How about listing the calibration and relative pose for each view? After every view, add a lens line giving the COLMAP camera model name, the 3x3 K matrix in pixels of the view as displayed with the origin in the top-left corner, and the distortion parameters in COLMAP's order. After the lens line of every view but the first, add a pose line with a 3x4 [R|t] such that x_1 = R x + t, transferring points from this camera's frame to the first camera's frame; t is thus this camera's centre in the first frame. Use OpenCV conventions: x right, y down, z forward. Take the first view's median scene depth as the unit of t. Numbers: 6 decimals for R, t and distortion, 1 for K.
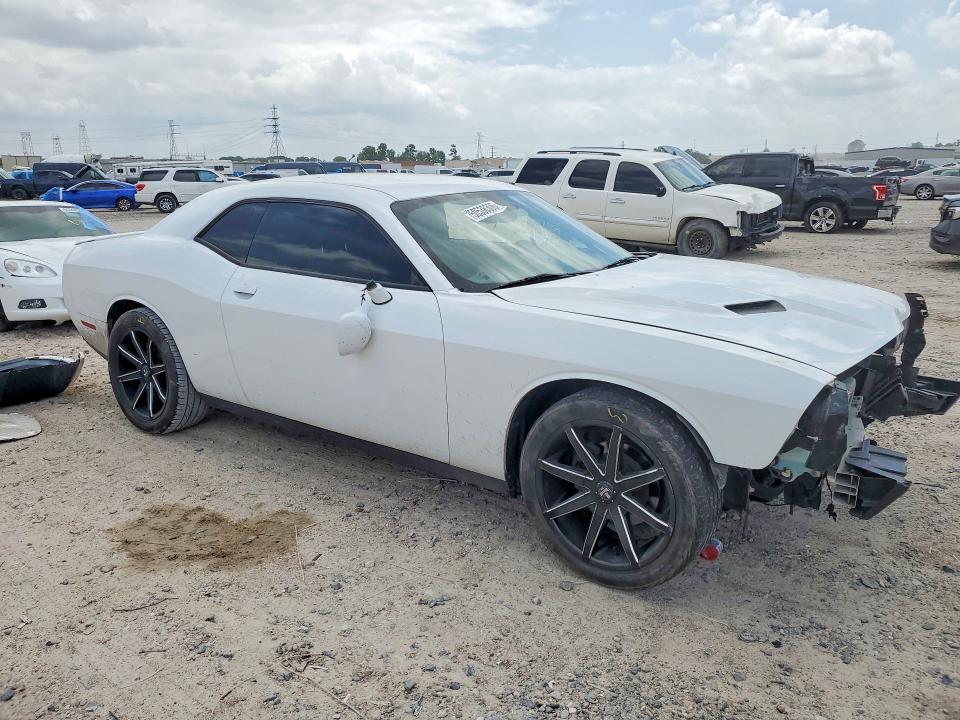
lens RADIAL K [[765.0, 0, 479.1], [0, 765.0, 362.4], [0, 0, 1]] dist [0.003176, 0.017956]
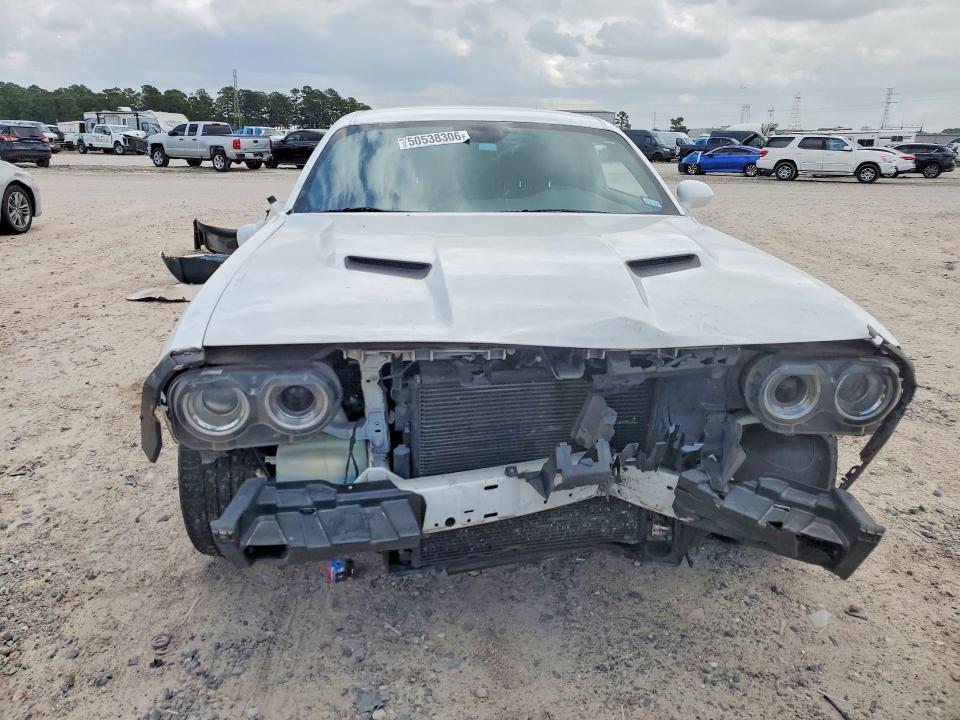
lens RADIAL K [[765.0, 0, 478.1], [0, 765.0, 356.6], [0, 0, 1]] dist [0.003176, 0.017956]
pose [[0.624495, 0.232017, -0.745771, 0.131607], [-0.214652, 0.969073, 0.121744, -0.012422], [0.750953, 0.084052, 0.654984, 0.083681]]
